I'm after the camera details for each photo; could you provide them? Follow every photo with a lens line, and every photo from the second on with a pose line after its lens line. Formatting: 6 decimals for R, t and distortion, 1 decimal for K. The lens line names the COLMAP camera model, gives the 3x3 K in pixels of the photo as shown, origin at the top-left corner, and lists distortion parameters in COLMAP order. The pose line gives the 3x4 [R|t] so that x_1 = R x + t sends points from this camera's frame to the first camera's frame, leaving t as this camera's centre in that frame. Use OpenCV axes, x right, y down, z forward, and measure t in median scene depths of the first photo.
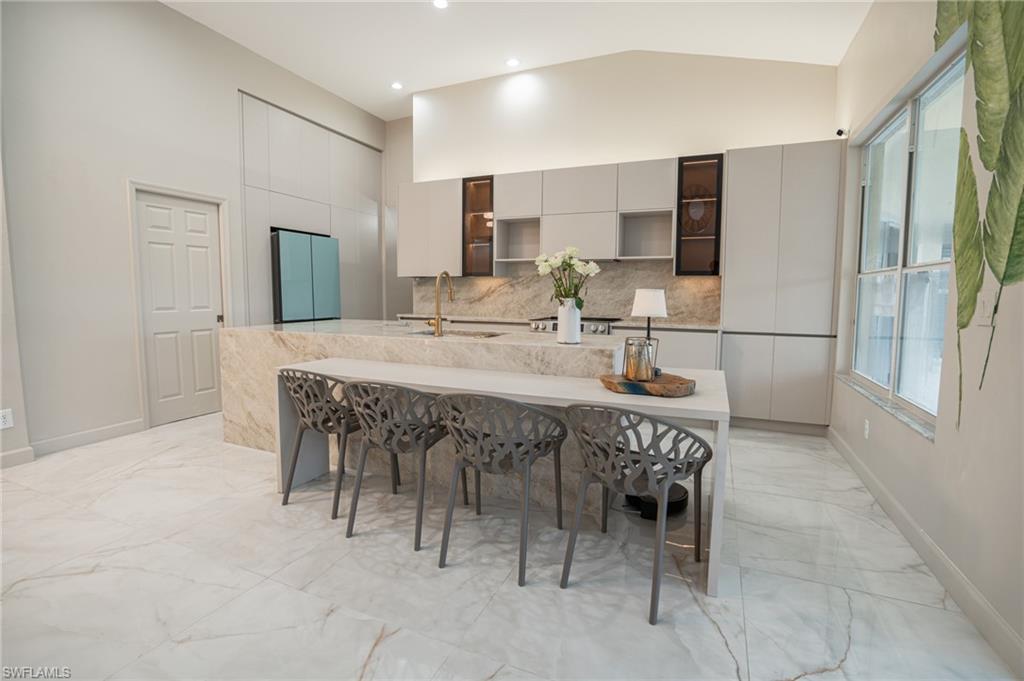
lens RADIAL K [[470.7, 0, 510.1], [0, 470.7, 336.3], [0, 0, 1]] dist [-0.059712, 0.022244]
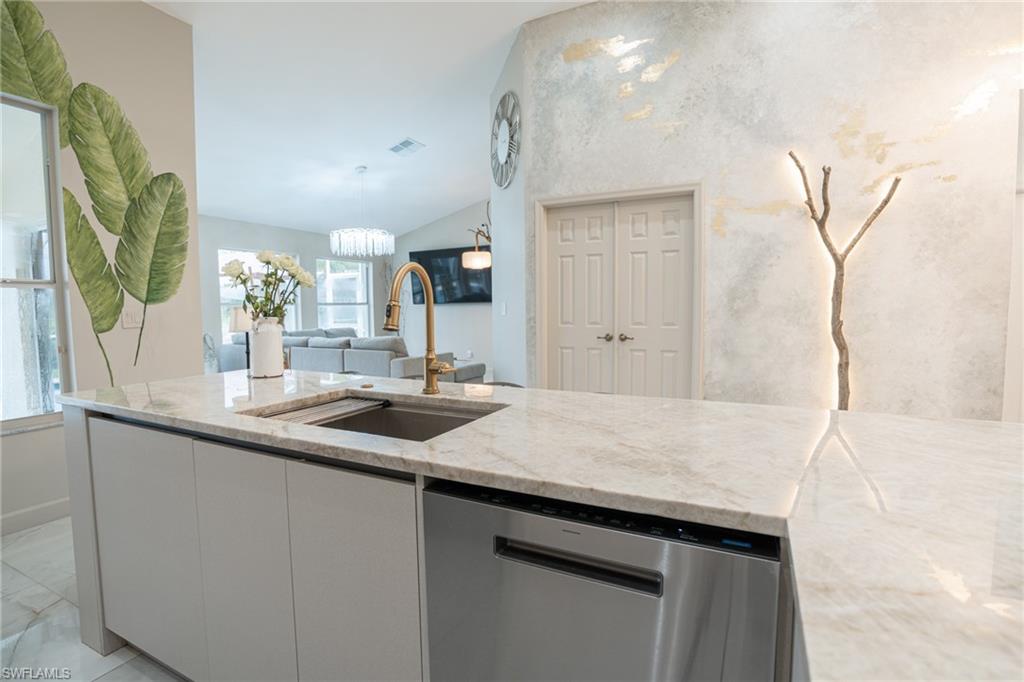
lens RADIAL K [[485.6, 0, 509.4], [0, 485.6, 336.5], [0, 0, 1]] dist [-0.060207, 0.022047]
pose [[-0.998137, -0.000529, 0.061014, -0.177426], [0.008989, 0.987779, 0.155602, -0.095164], [-0.060351, 0.155861, -0.985934, 0.996963]]
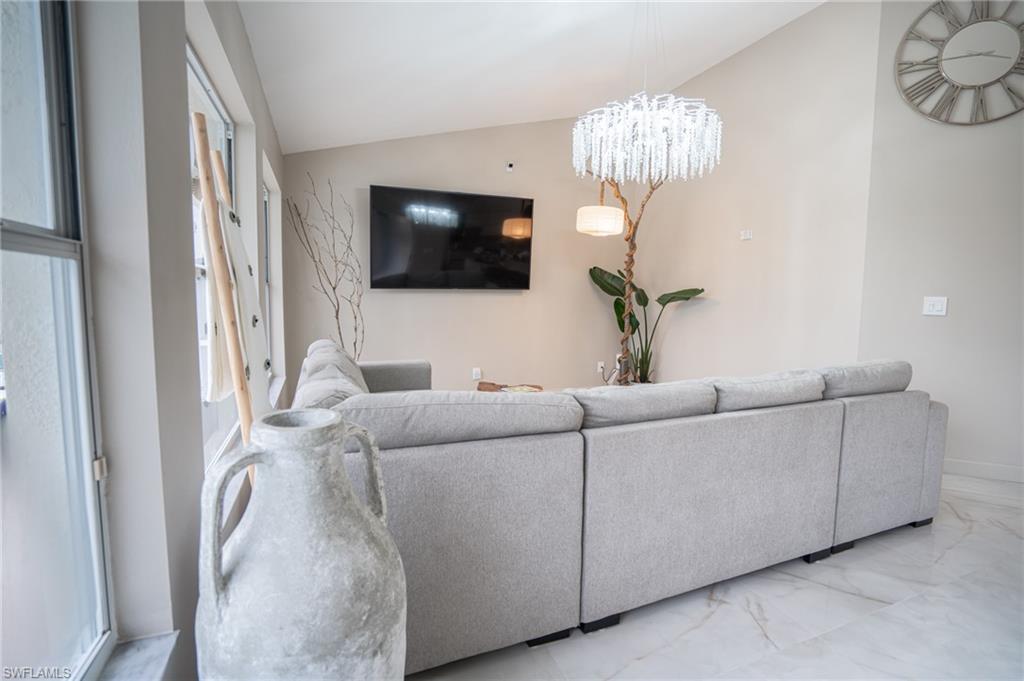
lens RADIAL K [[470.7, 0, 510.1], [0, 470.7, 336.3], [0, 0, 1]] dist [-0.059712, 0.022244]
pose [[-0.704510, 0.043447, -0.708363, 0.823445], [-0.080335, 0.986827, 0.140425, 0.015935], [0.705133, 0.155838, -0.691739, -0.039820]]
